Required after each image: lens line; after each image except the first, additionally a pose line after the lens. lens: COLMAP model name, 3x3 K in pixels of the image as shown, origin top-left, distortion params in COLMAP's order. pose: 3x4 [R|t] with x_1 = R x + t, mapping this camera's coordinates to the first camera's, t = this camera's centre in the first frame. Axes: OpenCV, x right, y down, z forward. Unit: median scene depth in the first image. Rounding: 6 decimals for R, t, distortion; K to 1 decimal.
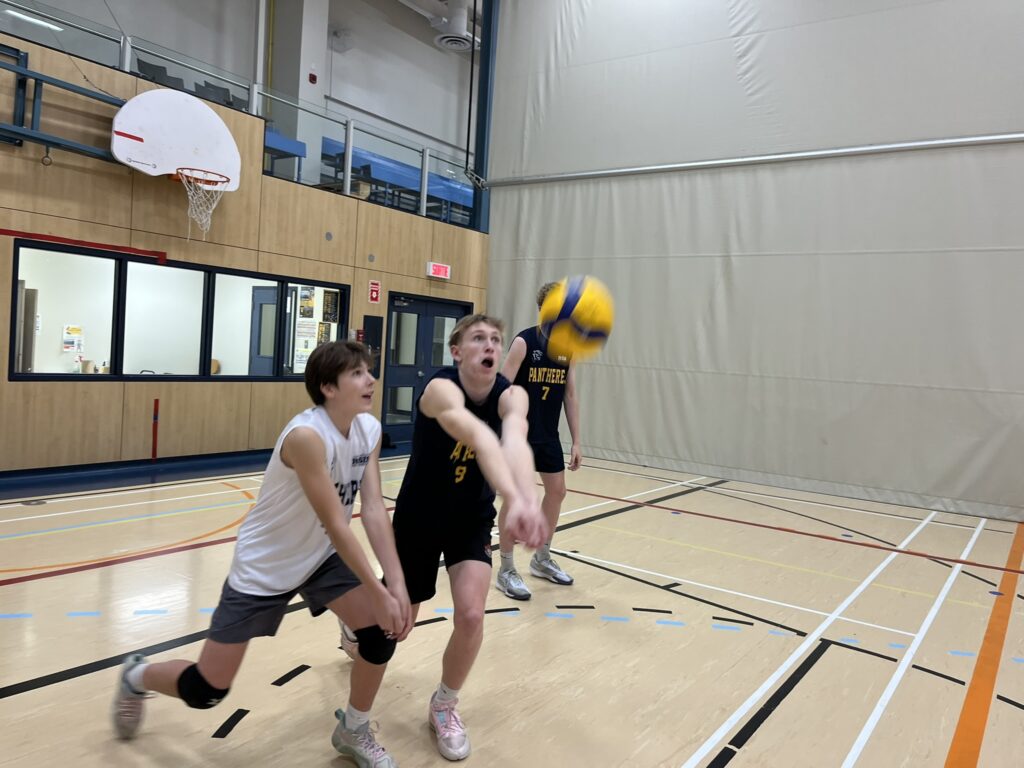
lens RADIAL K [[774.6, 0, 507.0], [0, 774.6, 382.7], [0, 0, 1]] dist [0.063597, -0.078771]
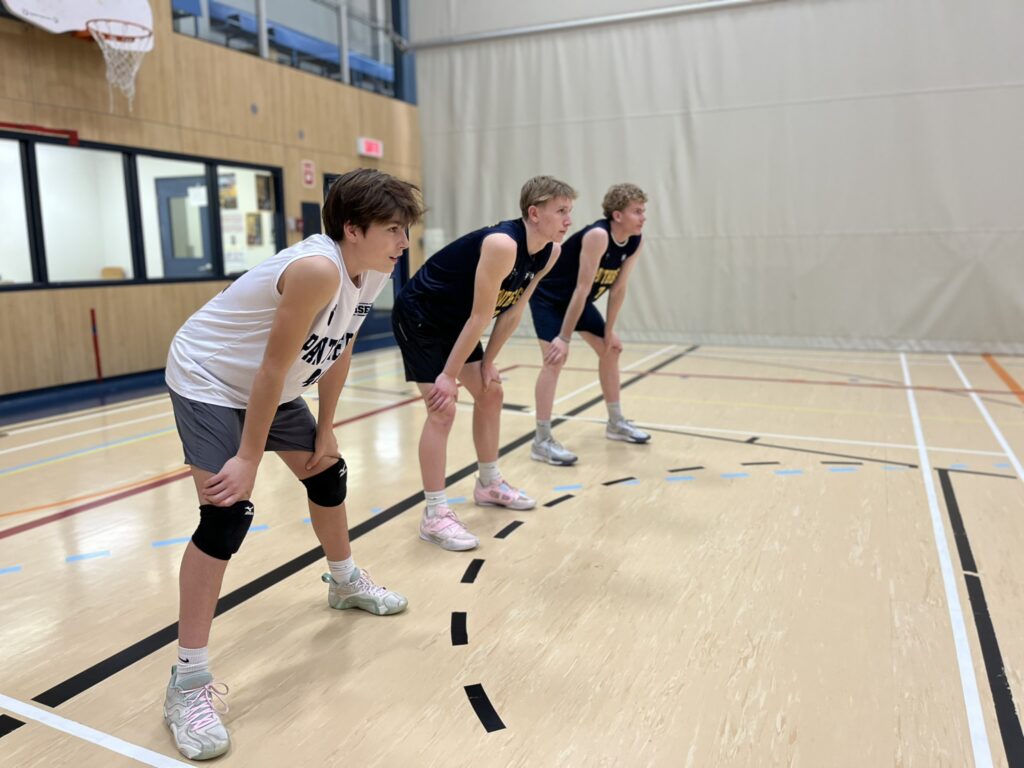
lens RADIAL K [[774.6, 0, 516.2], [0, 774.6, 387.5], [0, 0, 1]] dist [0.063597, -0.078771]
pose [[0.979964, -0.103073, 0.170428, -0.137398], [0.078968, 0.986621, 0.142632, 0.018719], [-0.182849, -0.126316, 0.974993, 0.062473]]
